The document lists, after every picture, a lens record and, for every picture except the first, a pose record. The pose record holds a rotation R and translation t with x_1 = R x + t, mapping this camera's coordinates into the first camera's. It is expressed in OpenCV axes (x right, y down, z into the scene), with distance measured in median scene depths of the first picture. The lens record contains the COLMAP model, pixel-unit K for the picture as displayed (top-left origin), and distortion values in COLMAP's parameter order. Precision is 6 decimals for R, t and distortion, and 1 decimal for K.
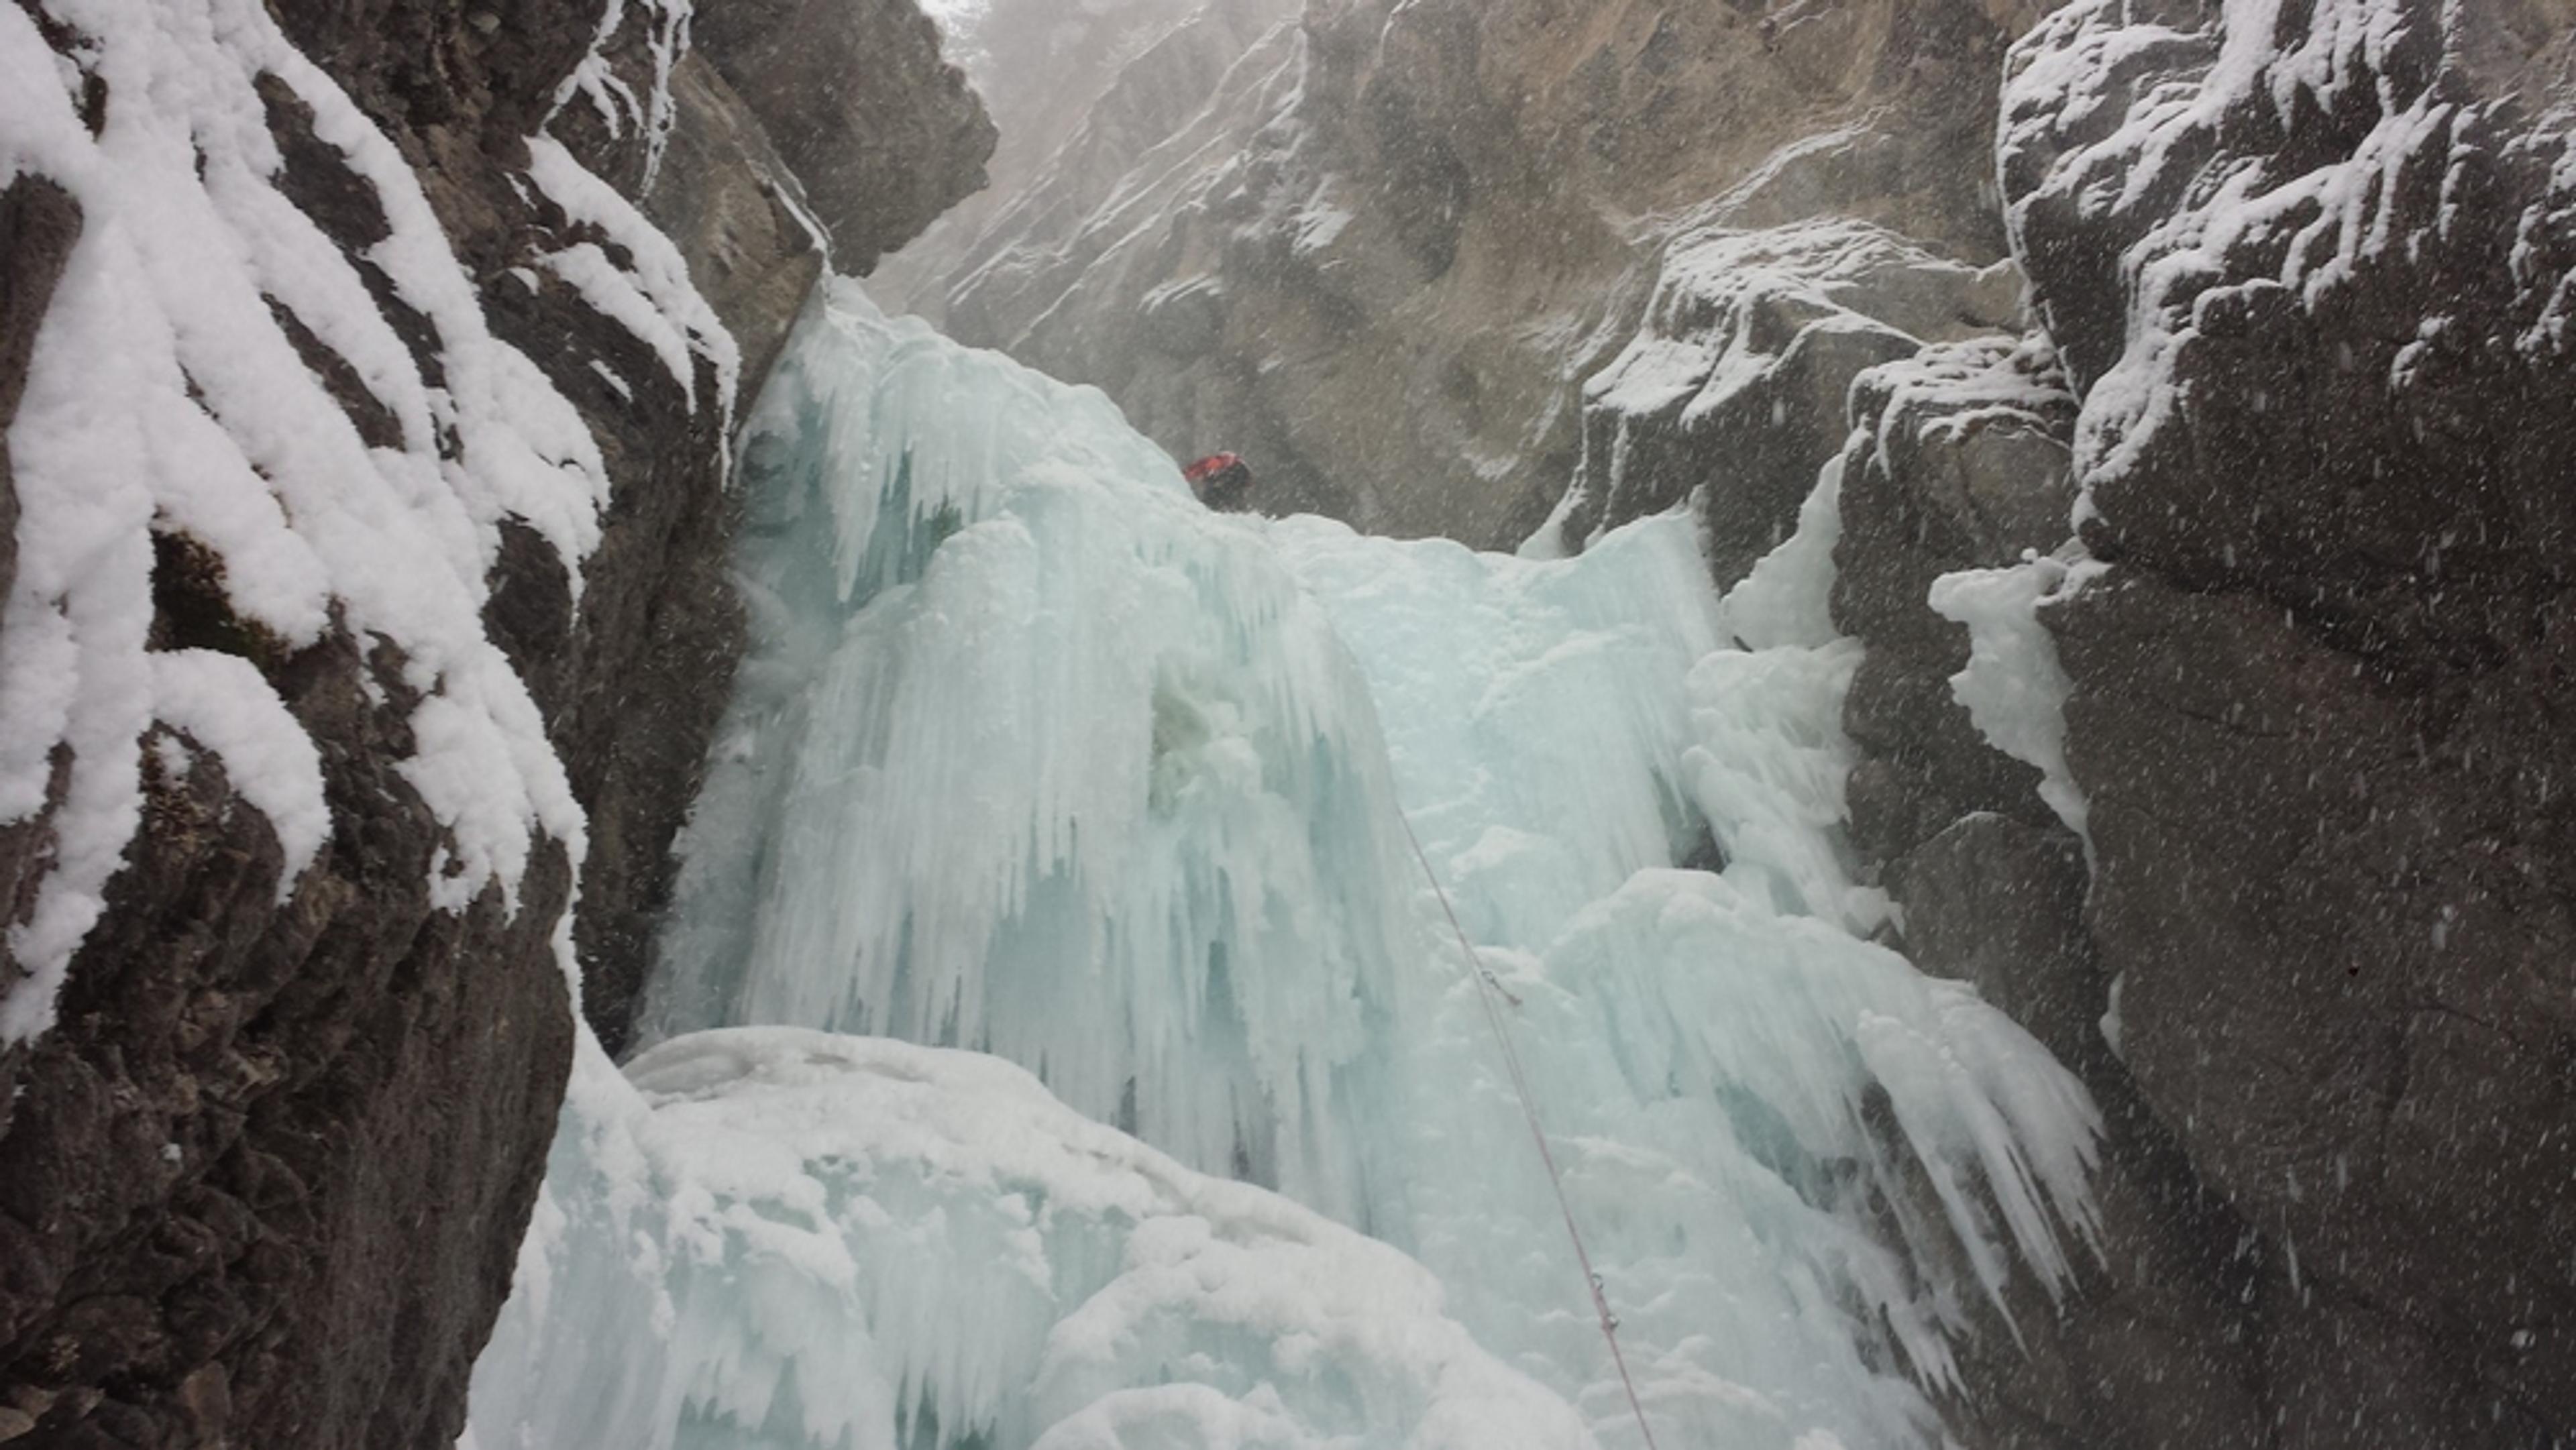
lens RADIAL K [[2108.3, 0, 1279.2], [0, 2108.3, 704.5], [0, 0, 1]] dist [0.062817, -0.061128]
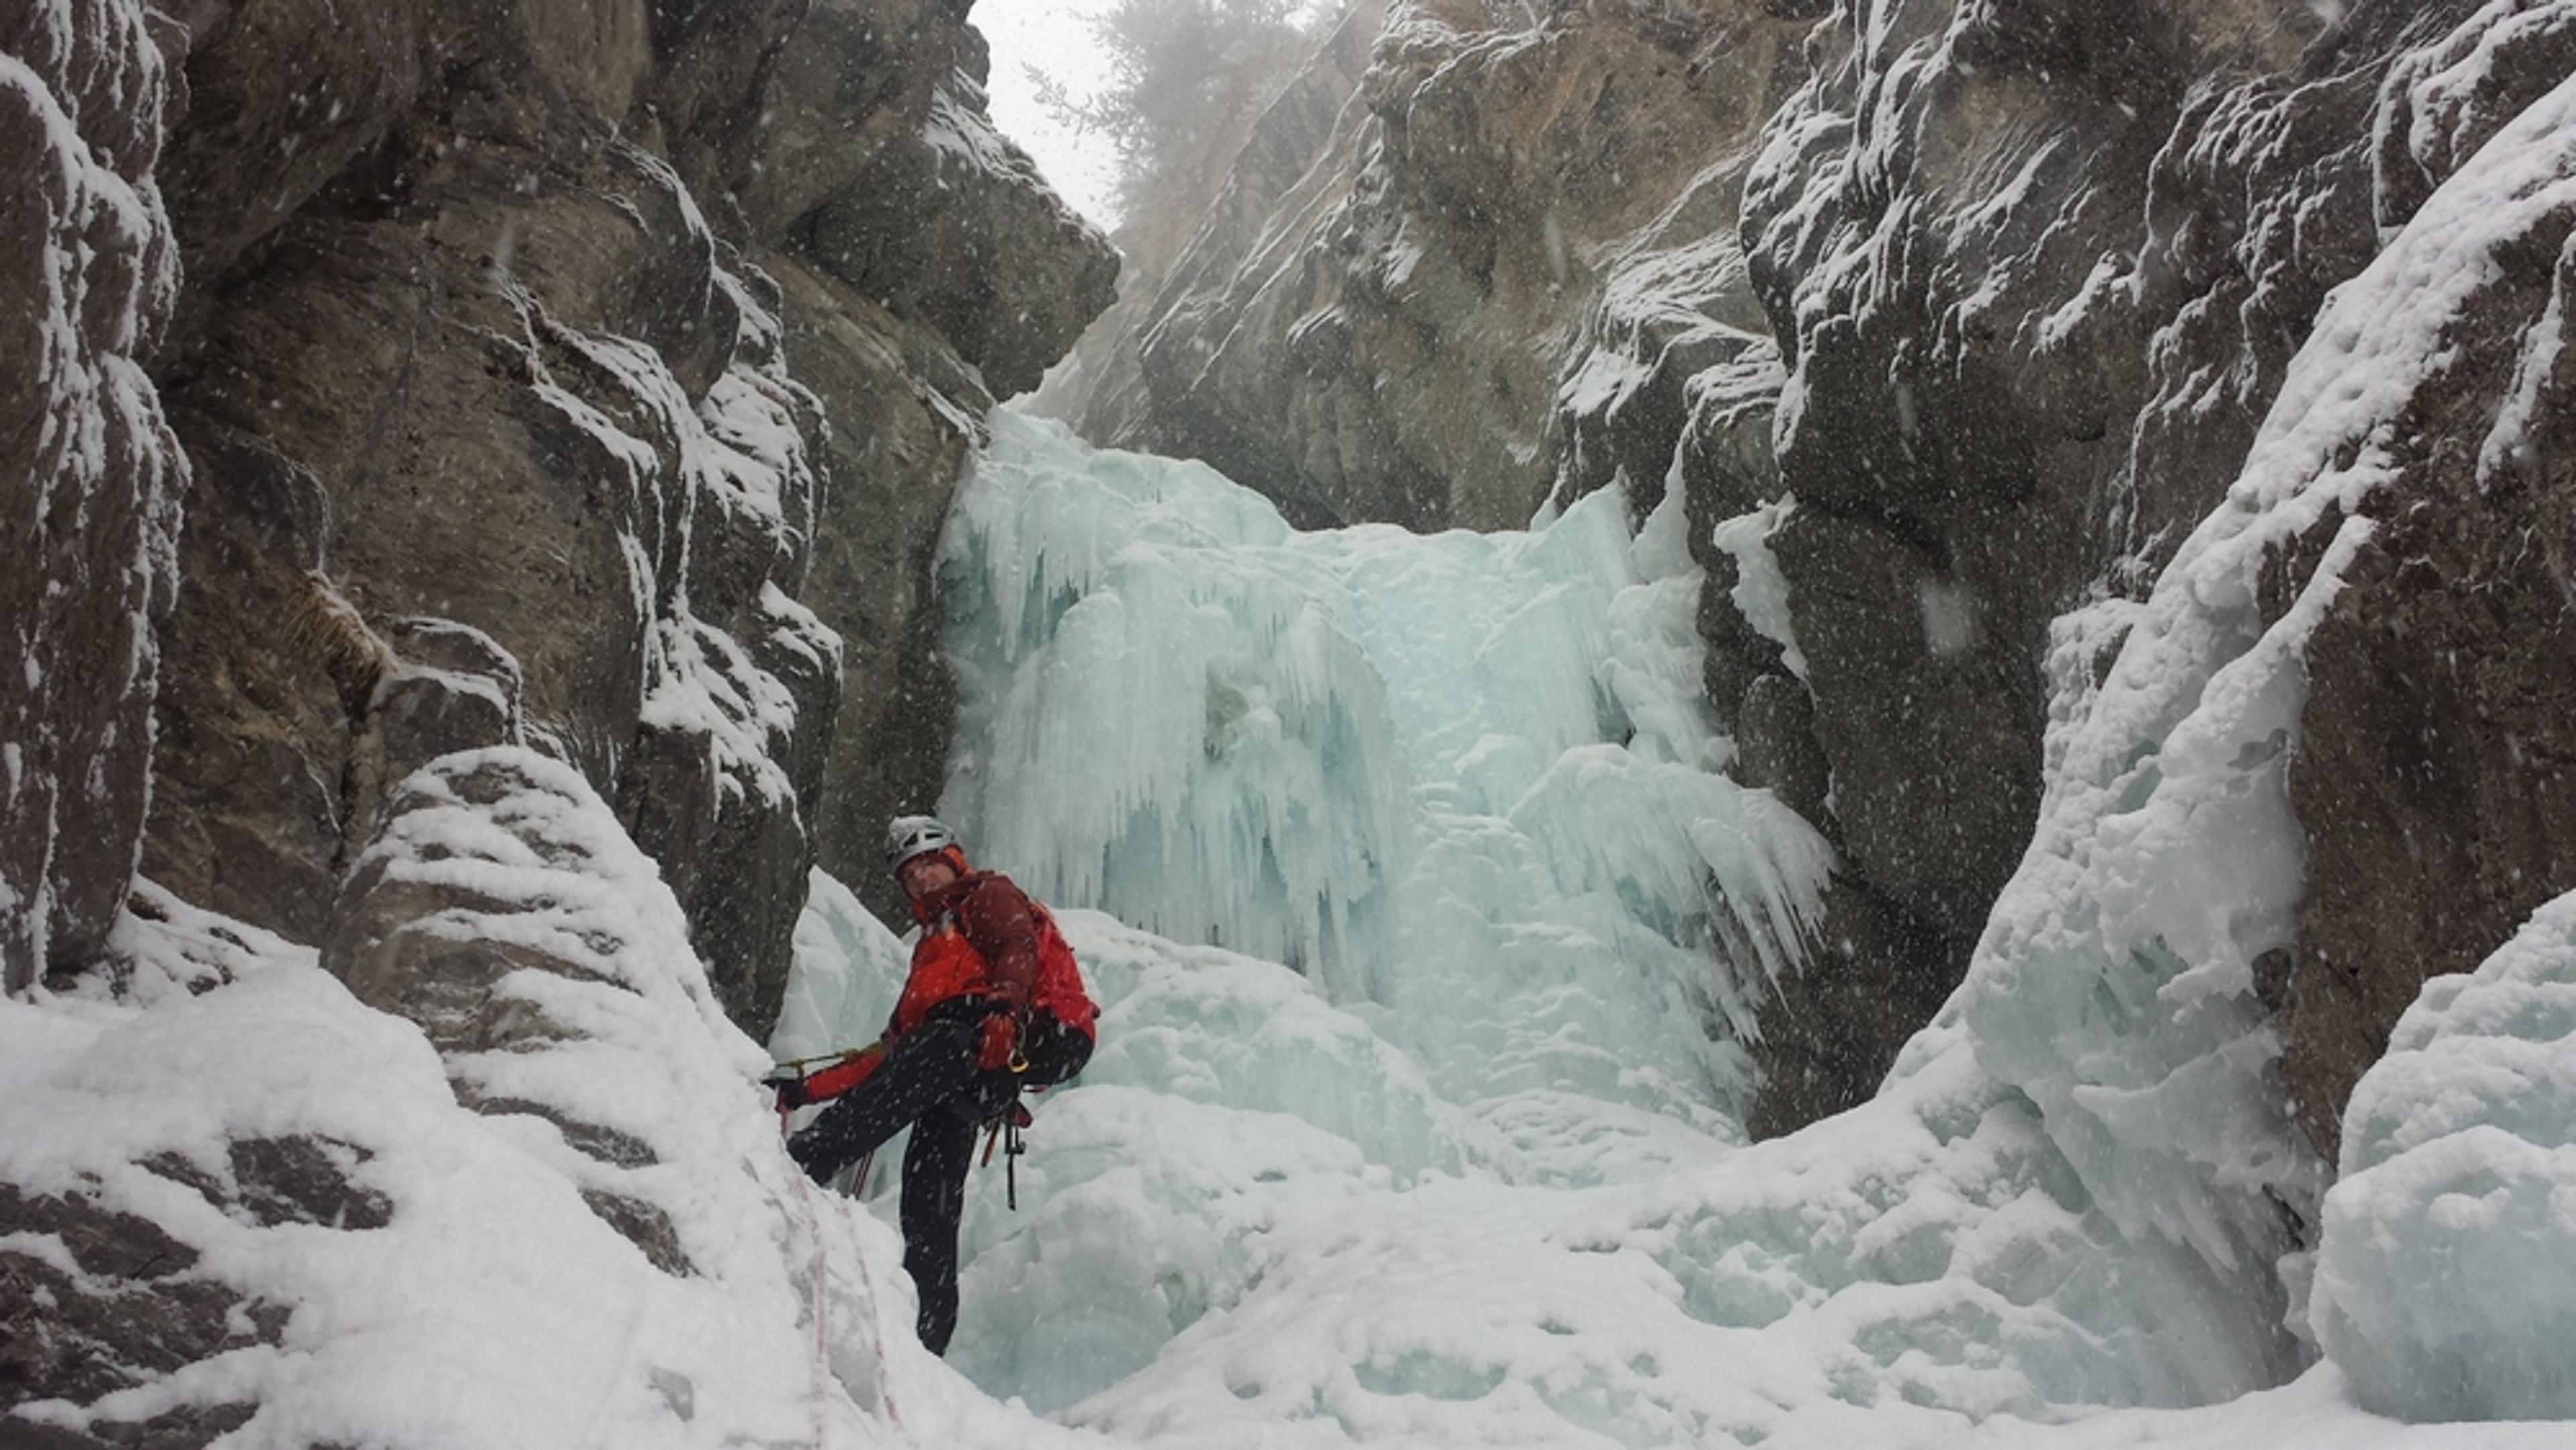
lens RADIAL K [[1850.8, 0, 1298.1], [0, 1850.8, 746.7], [0, 0, 1]] dist [0.032178, 0.004105]
pose [[0.981261, -0.158327, -0.109819, 0.141373], [0.163167, 0.985922, 0.036523, -0.001571], [0.102491, -0.053758, 0.993280, -0.339166]]
